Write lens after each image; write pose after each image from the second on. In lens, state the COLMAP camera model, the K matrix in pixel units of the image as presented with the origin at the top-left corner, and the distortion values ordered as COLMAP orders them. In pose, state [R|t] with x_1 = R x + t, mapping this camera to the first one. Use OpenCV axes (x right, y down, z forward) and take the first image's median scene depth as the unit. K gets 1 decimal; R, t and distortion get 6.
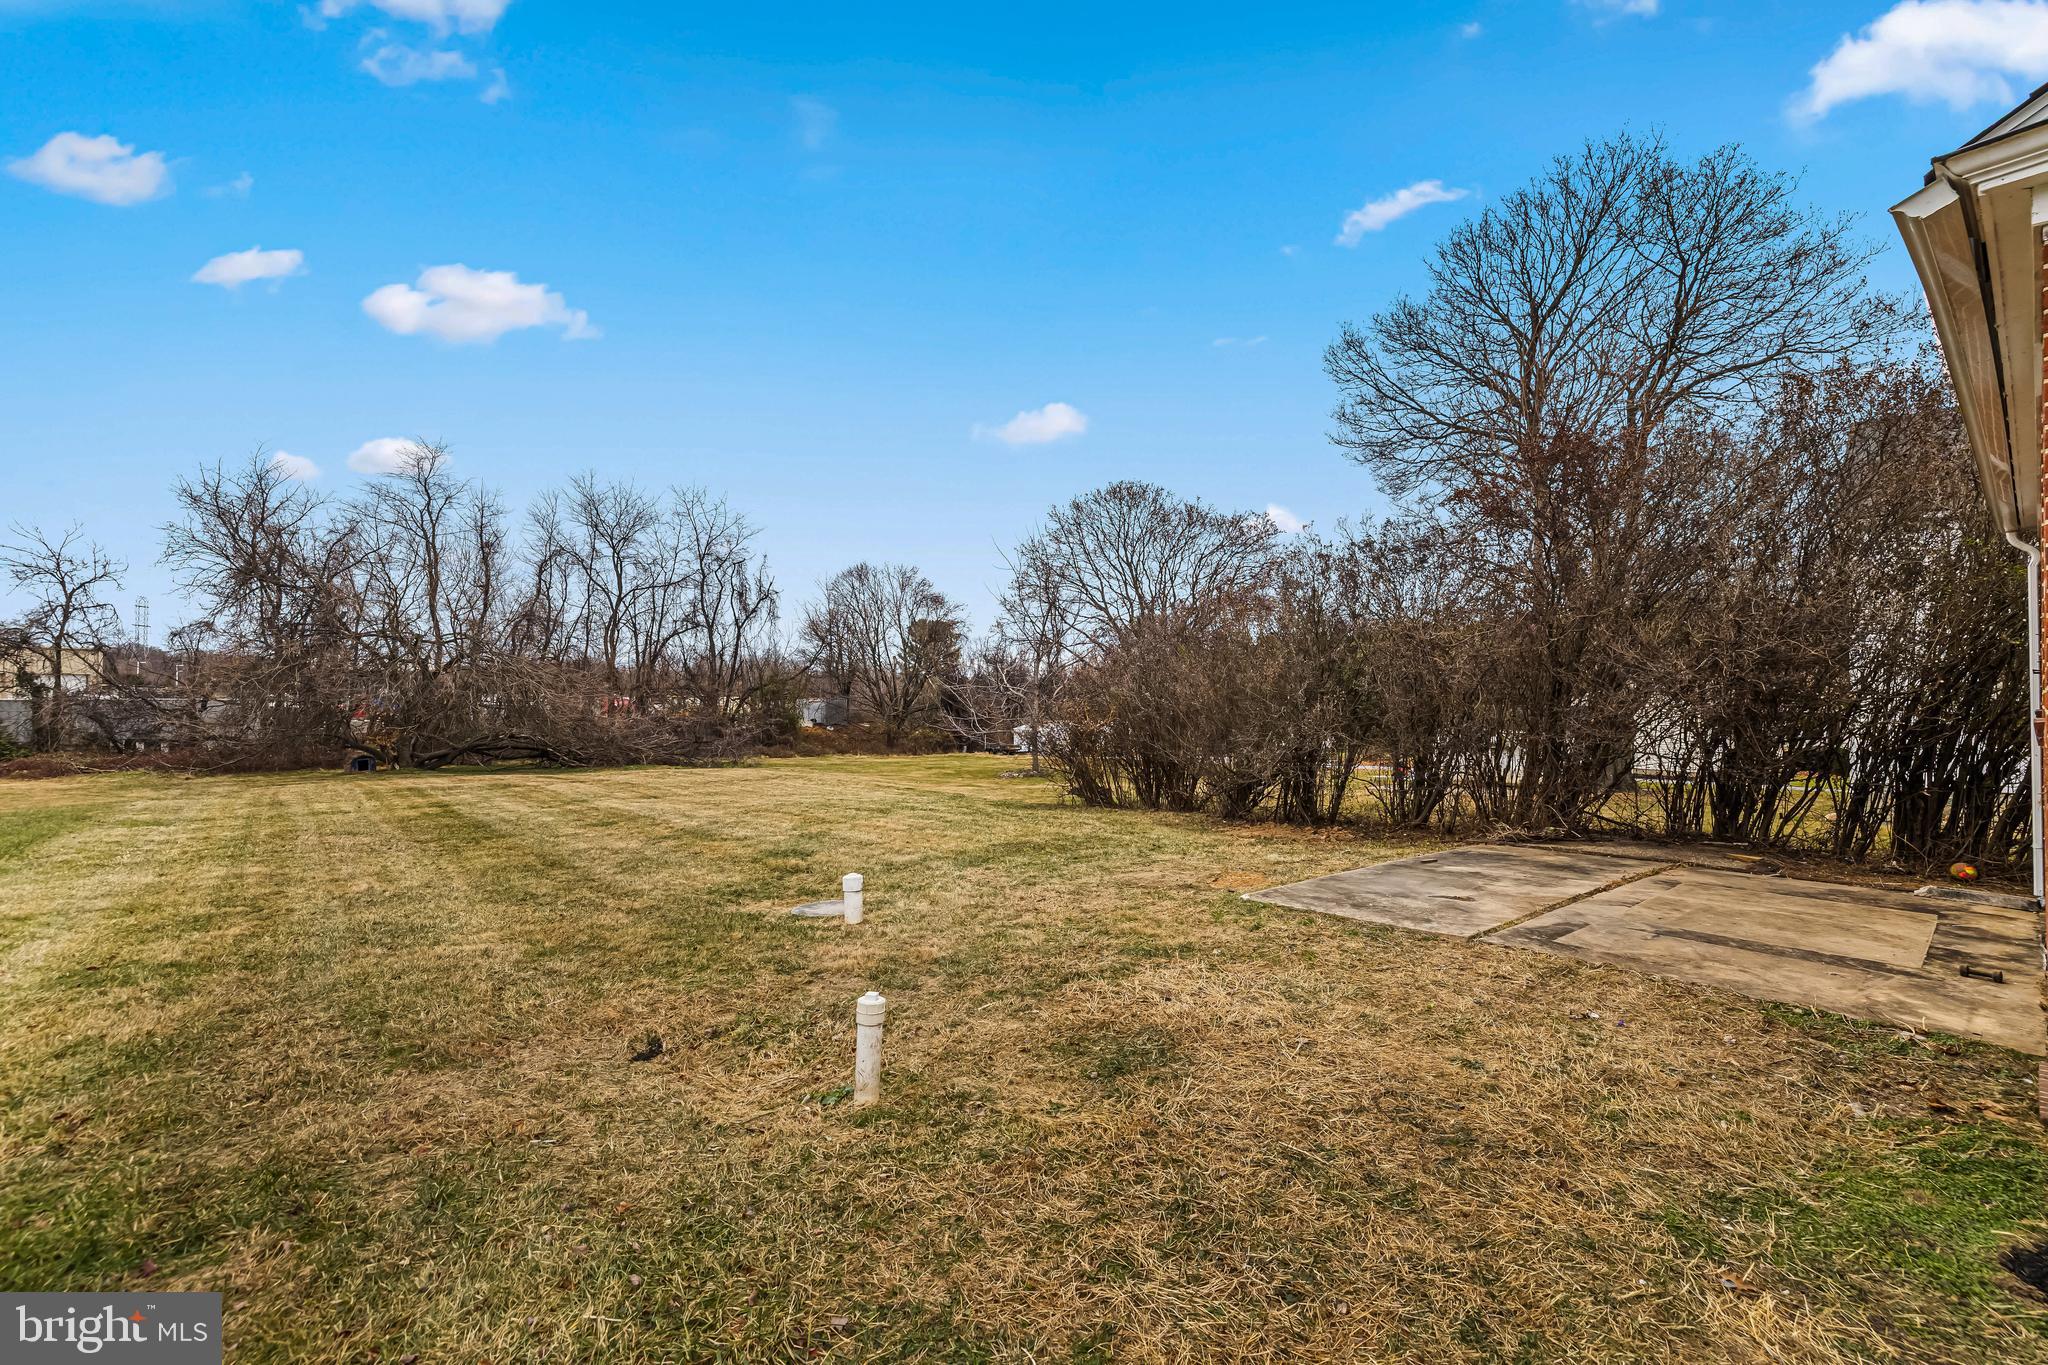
lens RADIAL K [[854.9, 0, 1024.0], [0, 854.9, 682.5], [0, 0, 1]] dist [-0.000679, 0.000193]
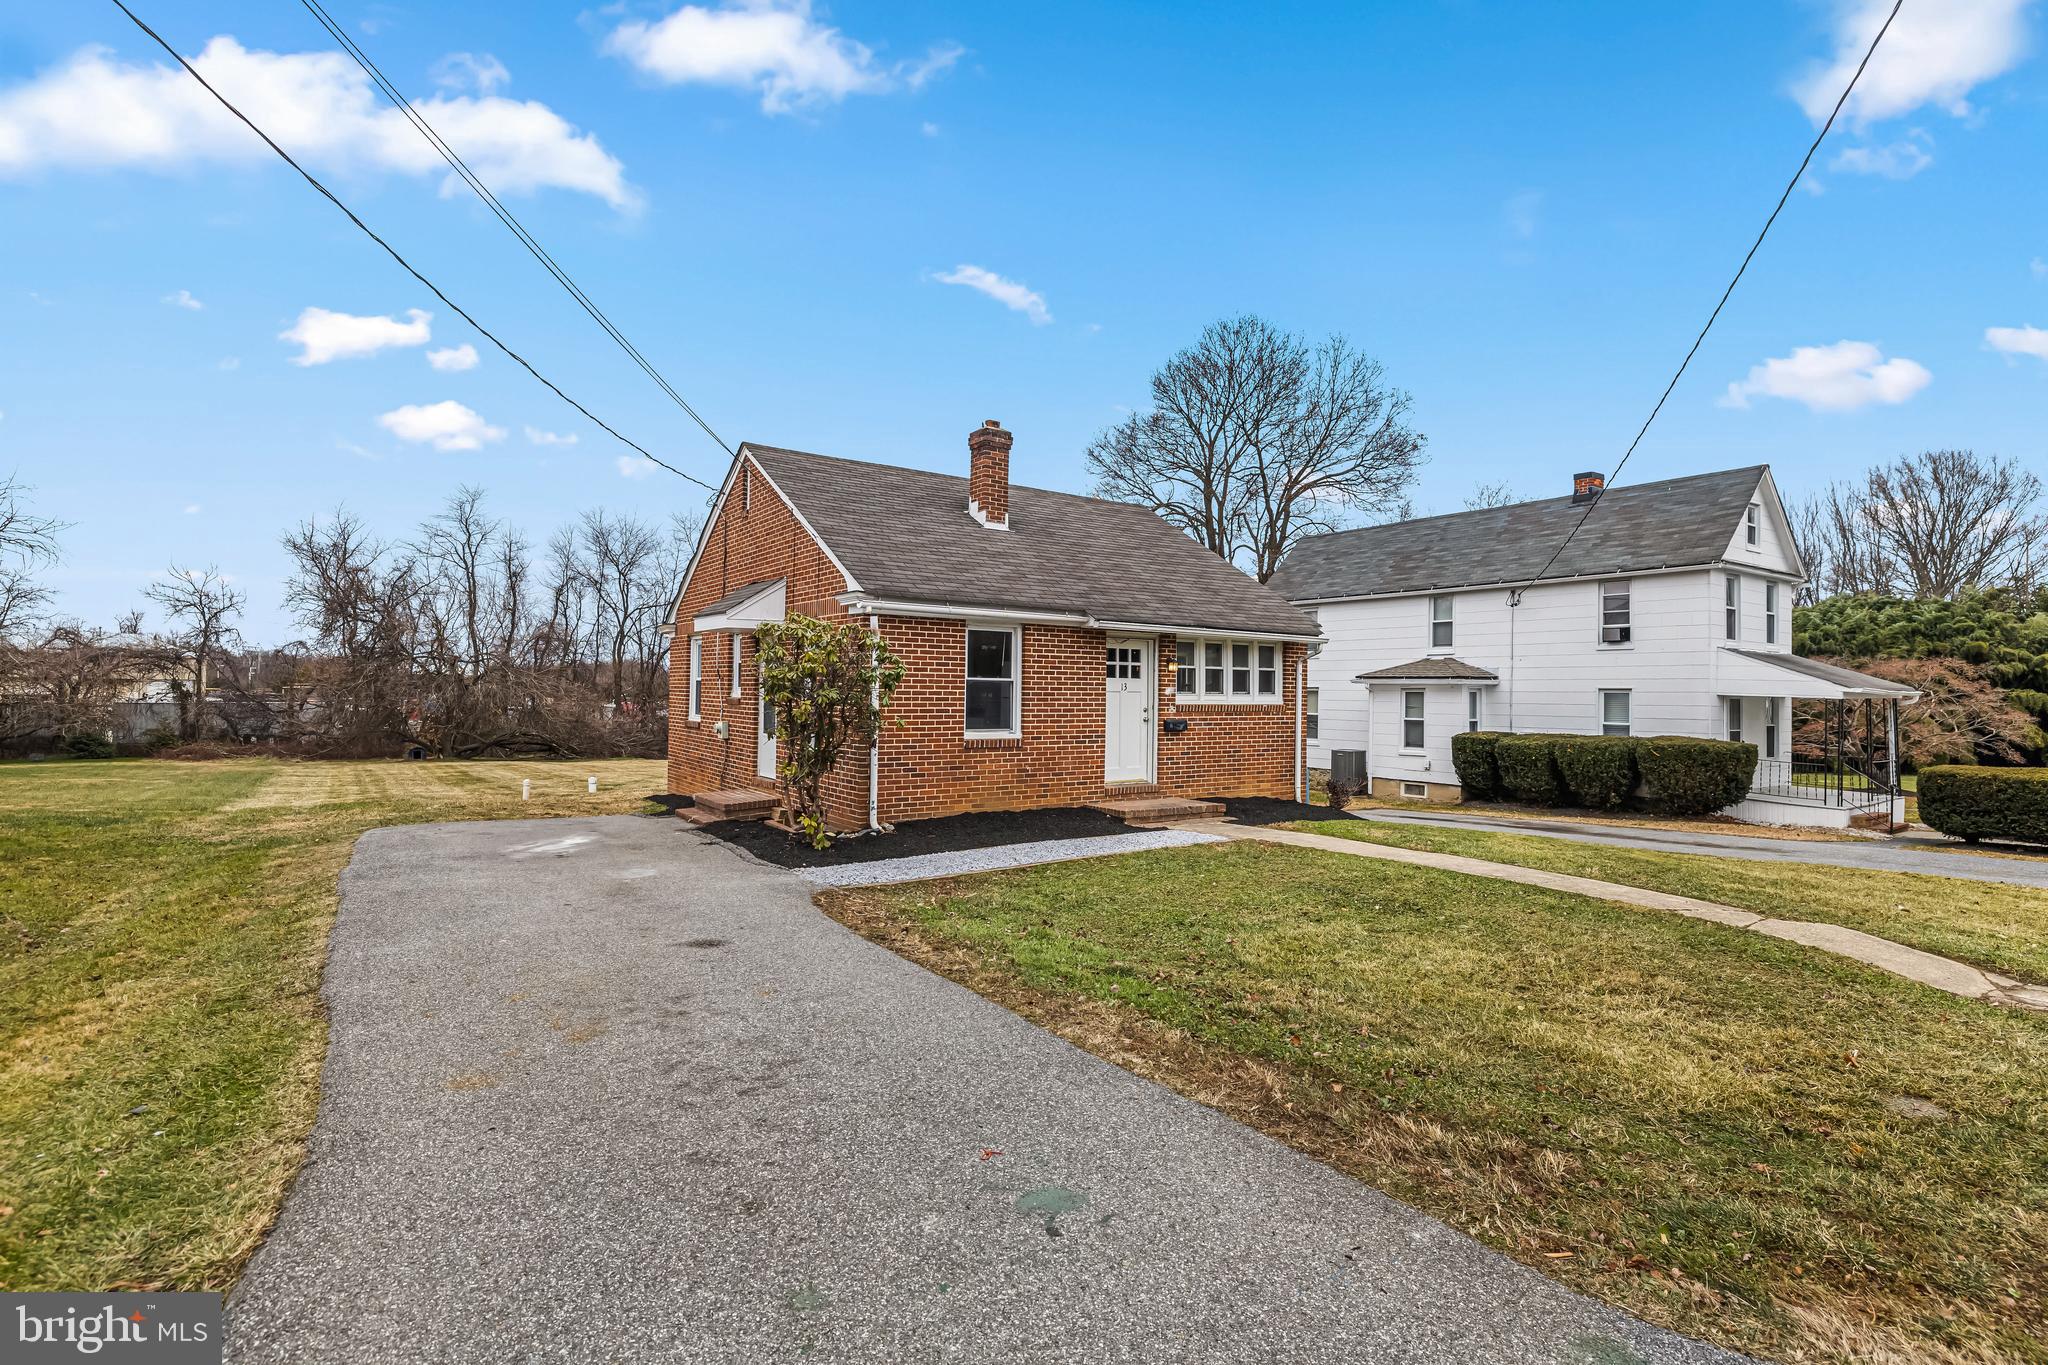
lens RADIAL K [[976.6, 0, 1024.0], [0, 976.6, 682.5], [0, 0, 1]] dist [-0.003898, -0.000418]
pose [[0.994960, 0.004105, -0.100190, 0.248318], [-0.004258, 0.999990, -0.001312, -0.013134], [0.100183, 0.001732, 0.994967, -0.324592]]
